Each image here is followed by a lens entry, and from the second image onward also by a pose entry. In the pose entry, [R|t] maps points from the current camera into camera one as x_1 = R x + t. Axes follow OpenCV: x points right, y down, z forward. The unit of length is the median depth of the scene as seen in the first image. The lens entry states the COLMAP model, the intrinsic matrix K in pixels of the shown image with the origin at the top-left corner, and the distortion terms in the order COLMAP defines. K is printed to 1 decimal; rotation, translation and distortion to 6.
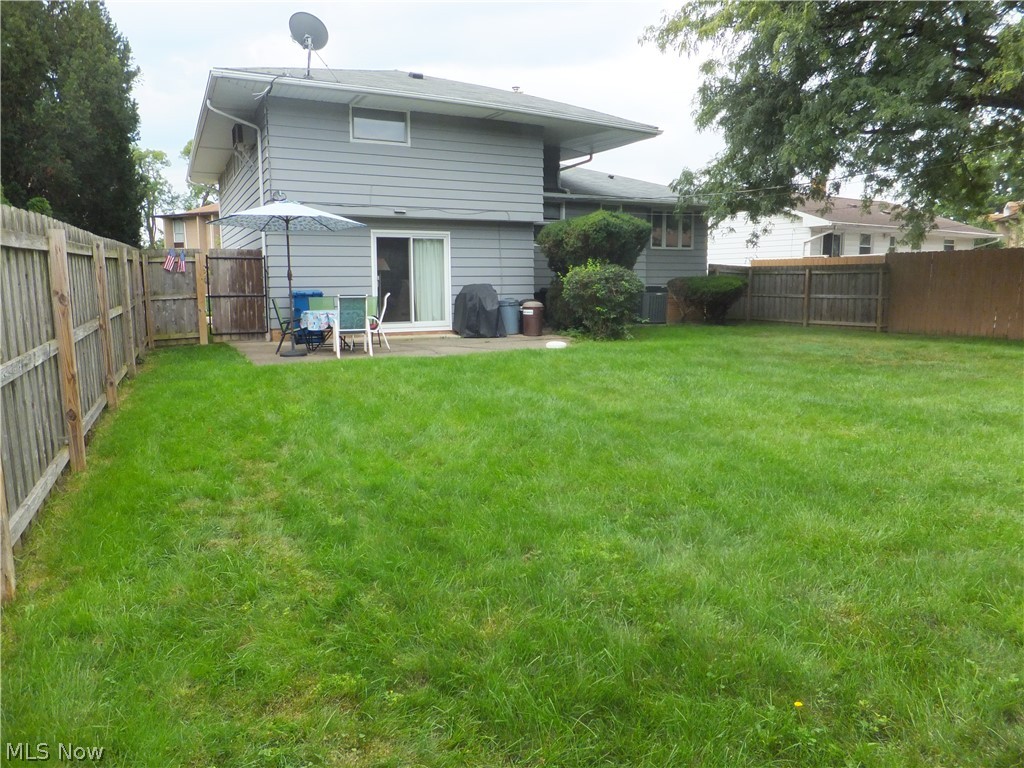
lens RADIAL K [[694.6, 0, 511.9], [0, 694.6, 384.2], [0, 0, 1]] dist [-0.017073, 0.019342]
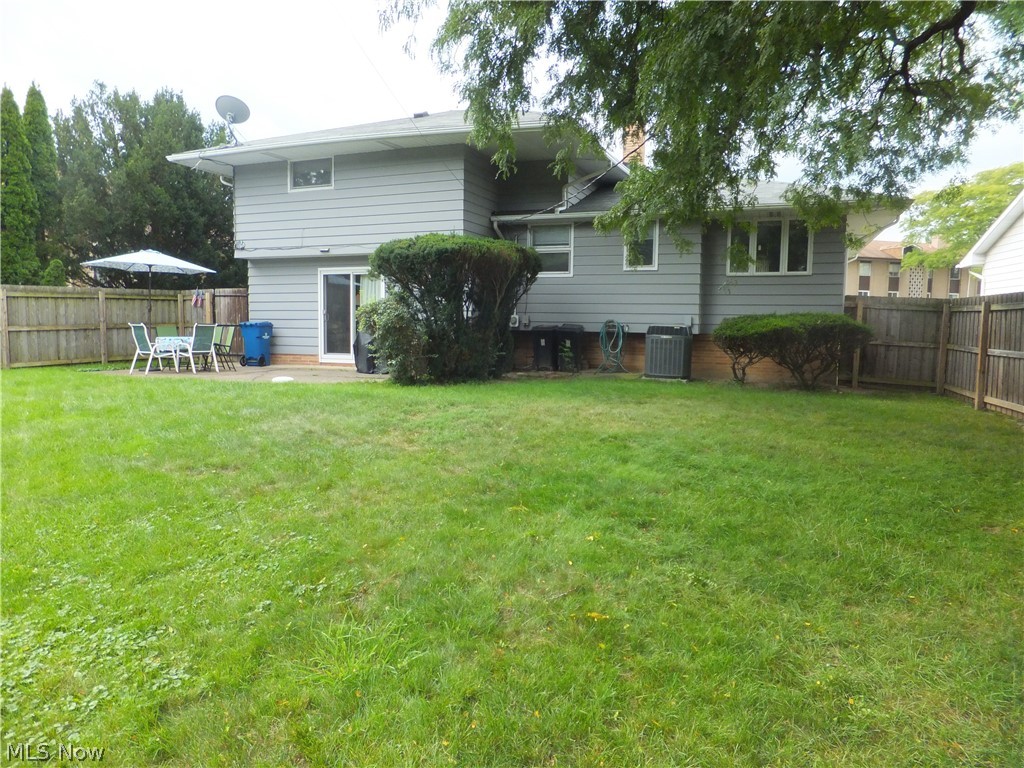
lens RADIAL K [[694.6, 0, 500.5], [0, 694.6, 381.9], [0, 0, 1]] dist [-0.017073, 0.019342]
pose [[0.643378, 0.078339, -0.761530, 0.793523], [-0.126147, 0.992001, -0.004527, -0.072579], [0.755084, 0.098977, 0.648114, 0.500866]]
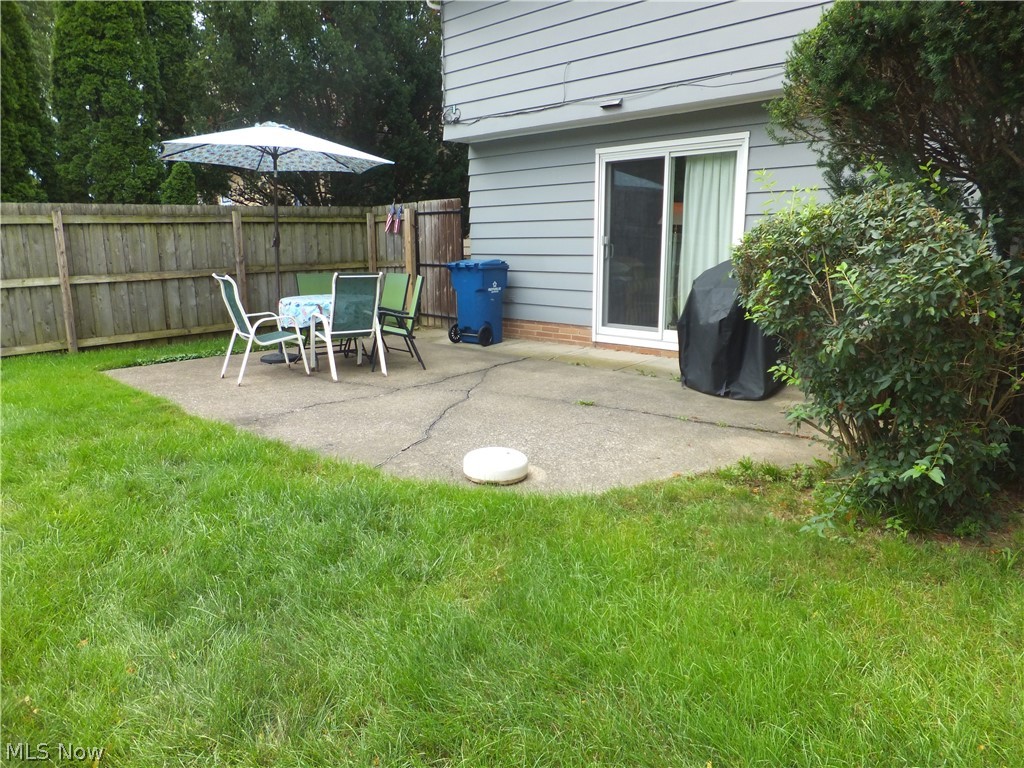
lens RADIAL K [[694.6, 0, 497.8], [0, 694.6, 379.7], [0, 0, 1]] dist [-0.017073, 0.019342]
pose [[0.320434, 0.189712, -0.928079, 0.287498], [-0.134993, 0.978886, 0.153489, -0.115442], [0.937603, 0.076102, 0.339278, 0.726950]]
